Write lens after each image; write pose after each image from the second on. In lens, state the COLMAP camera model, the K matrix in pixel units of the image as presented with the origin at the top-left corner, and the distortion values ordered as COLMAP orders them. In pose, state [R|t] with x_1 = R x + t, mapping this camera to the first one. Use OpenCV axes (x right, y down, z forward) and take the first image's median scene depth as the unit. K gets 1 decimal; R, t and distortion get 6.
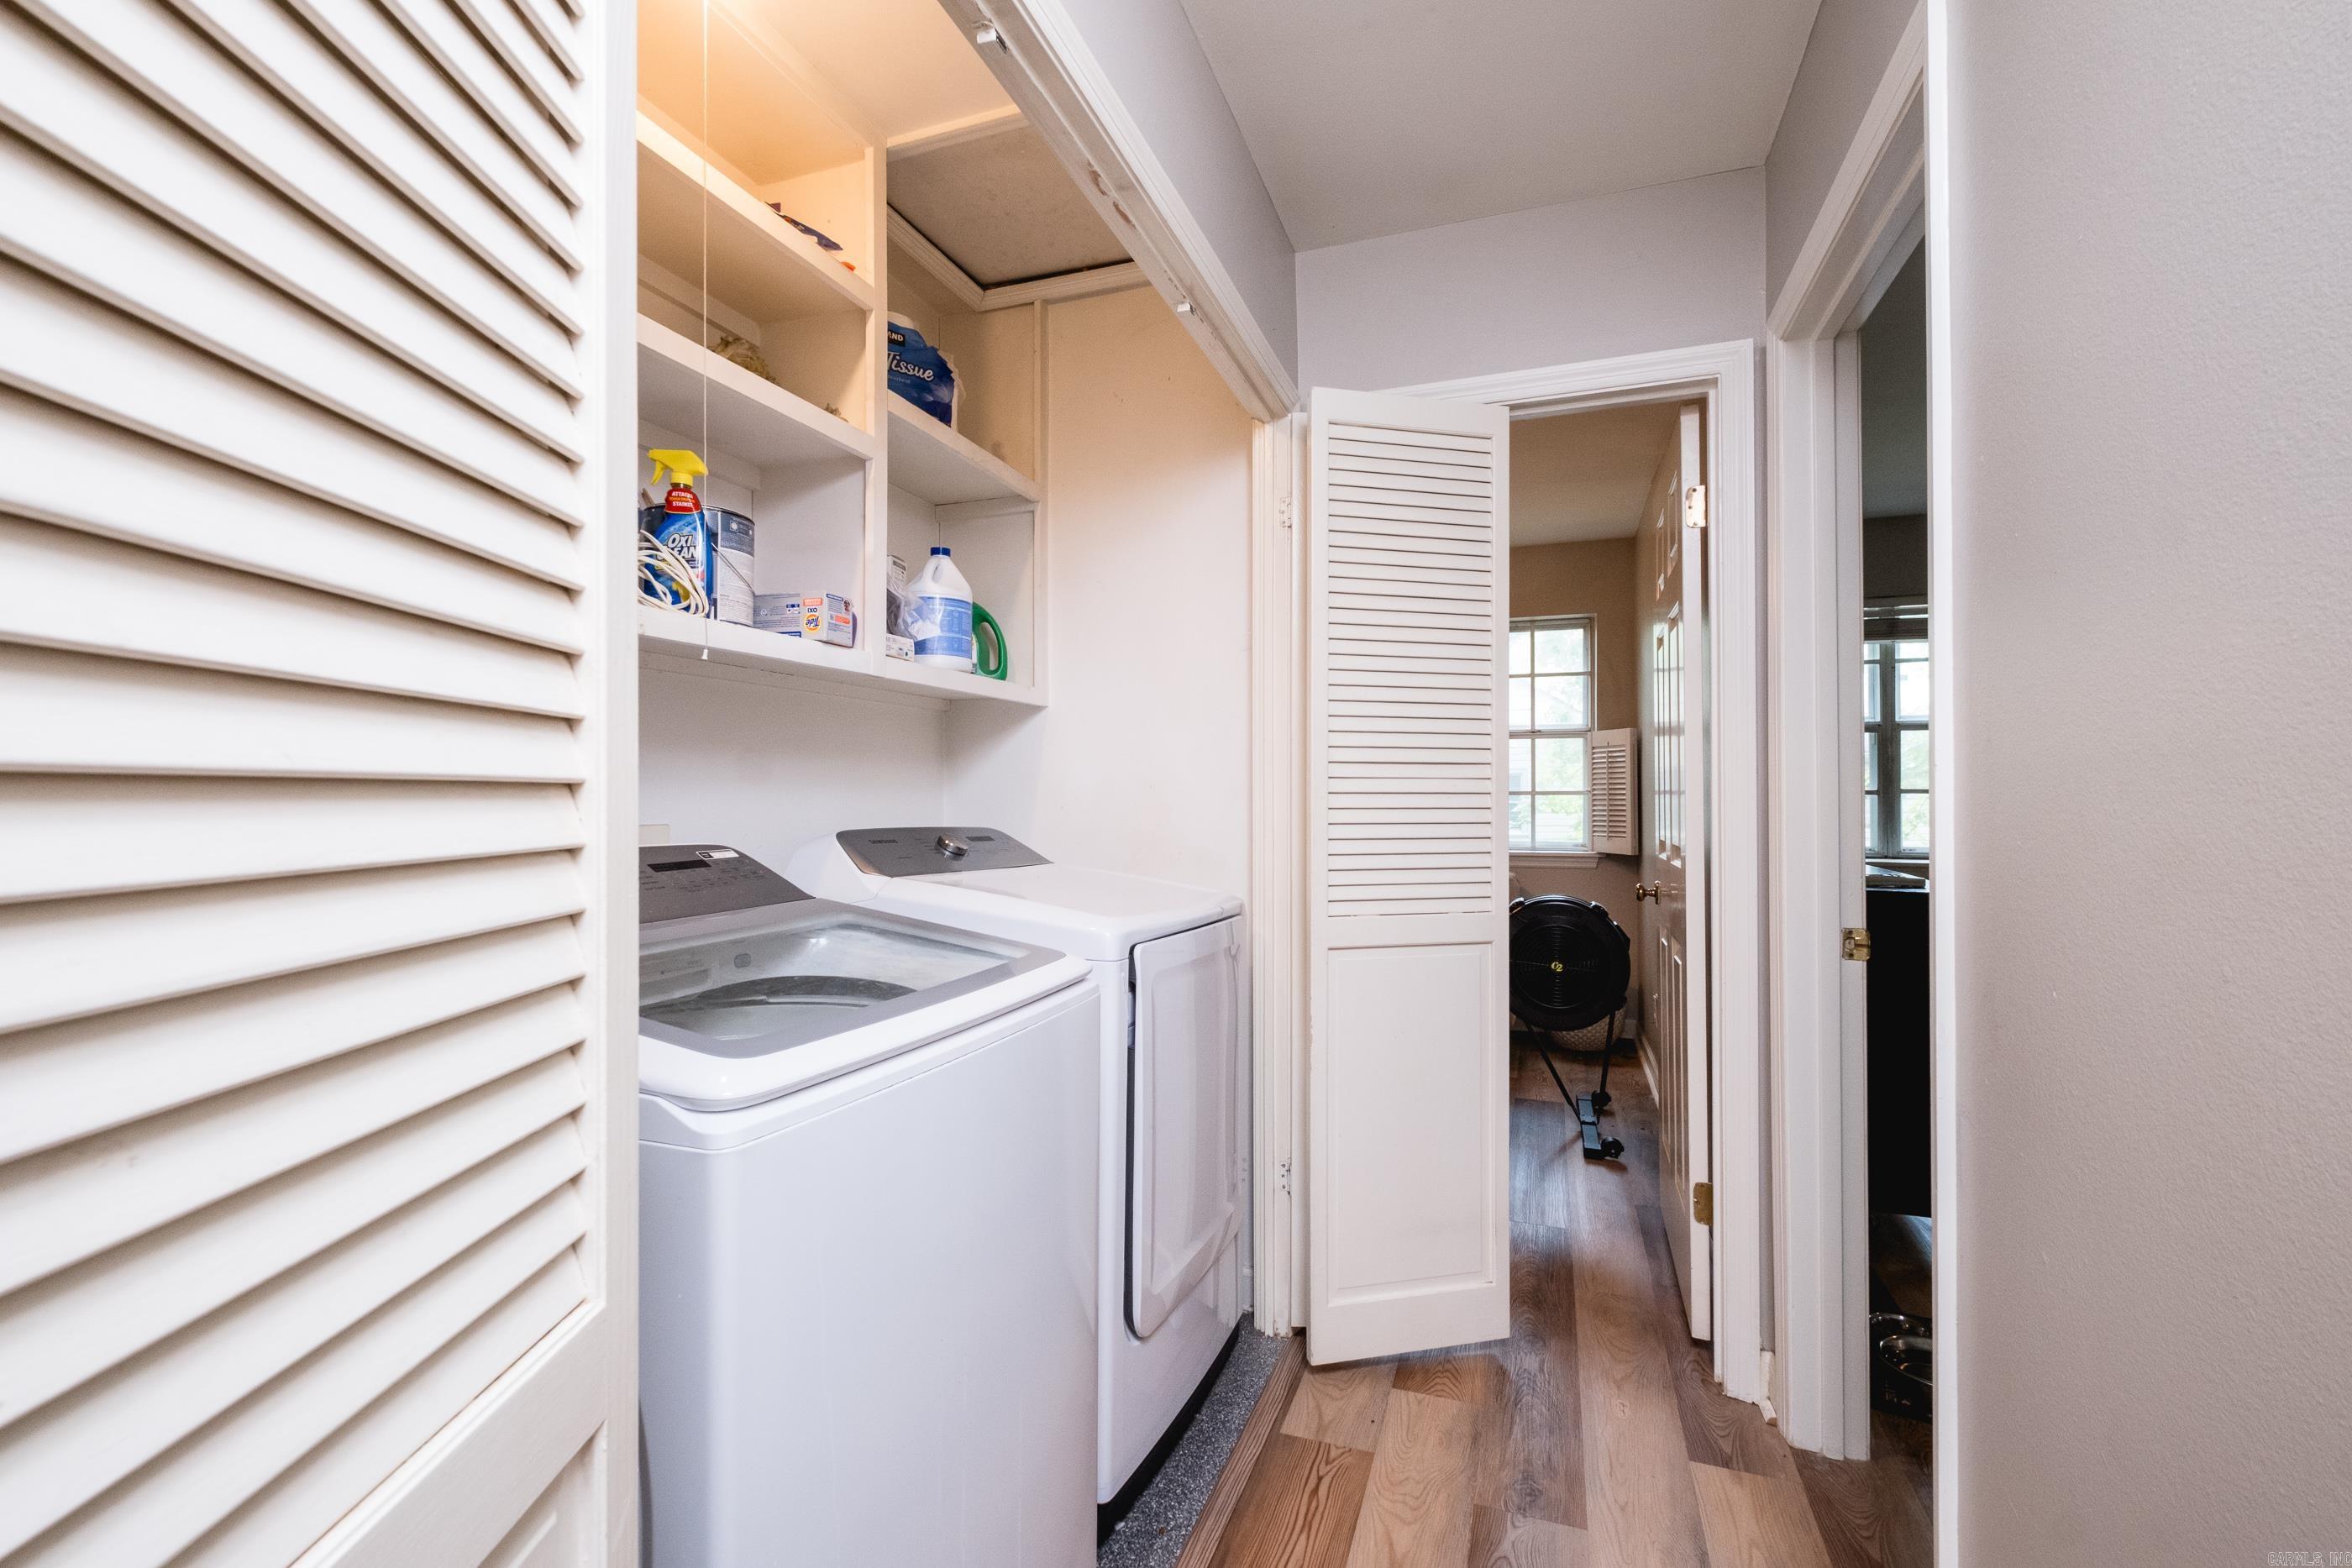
lens RADIAL K [[1021.7, 0, 1168.4], [0, 1021.7, 788.4], [0, 0, 1]] dist [0.006755, -0.003539]
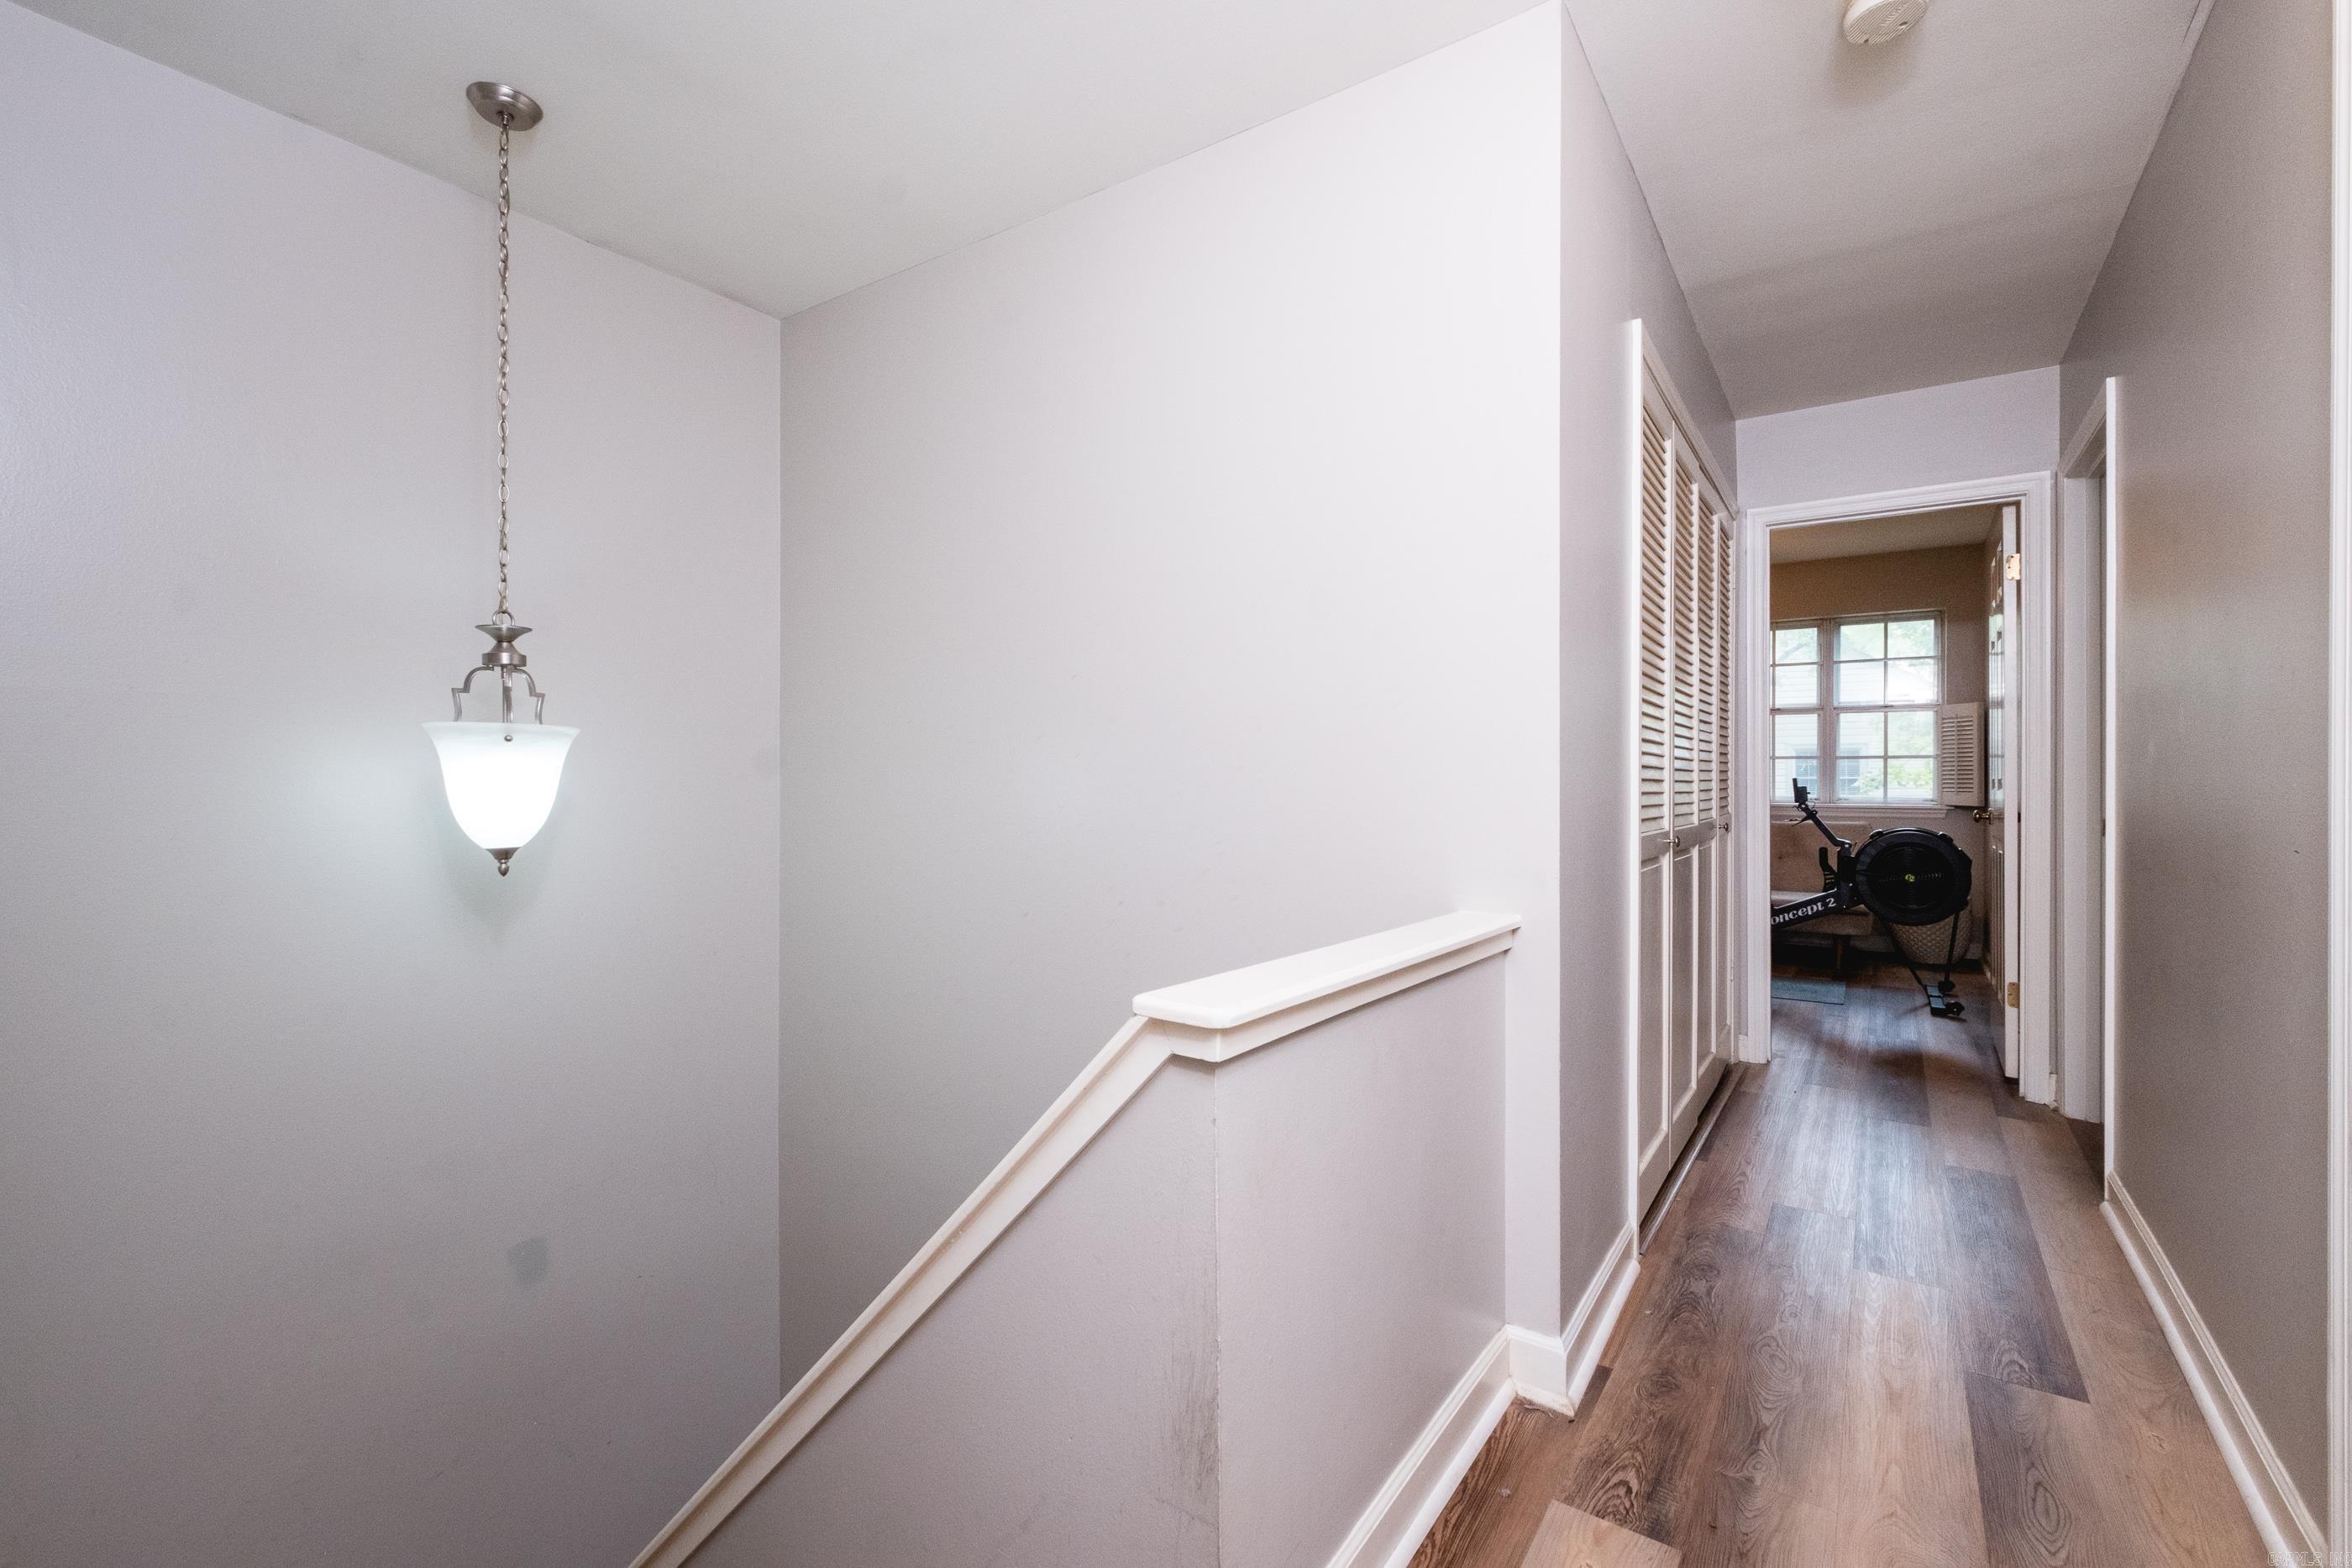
lens RADIAL K [[1021.7, 0, 1190.0], [0, 1021.7, 789.3], [0, 0, 1]] dist [0.006755, -0.003539]
pose [[0.970539, -0.000146, -0.240943, -0.226415], [0.004495, 0.999837, 0.017501, 0.026990], [0.240901, -0.018068, 0.970381, -0.564727]]
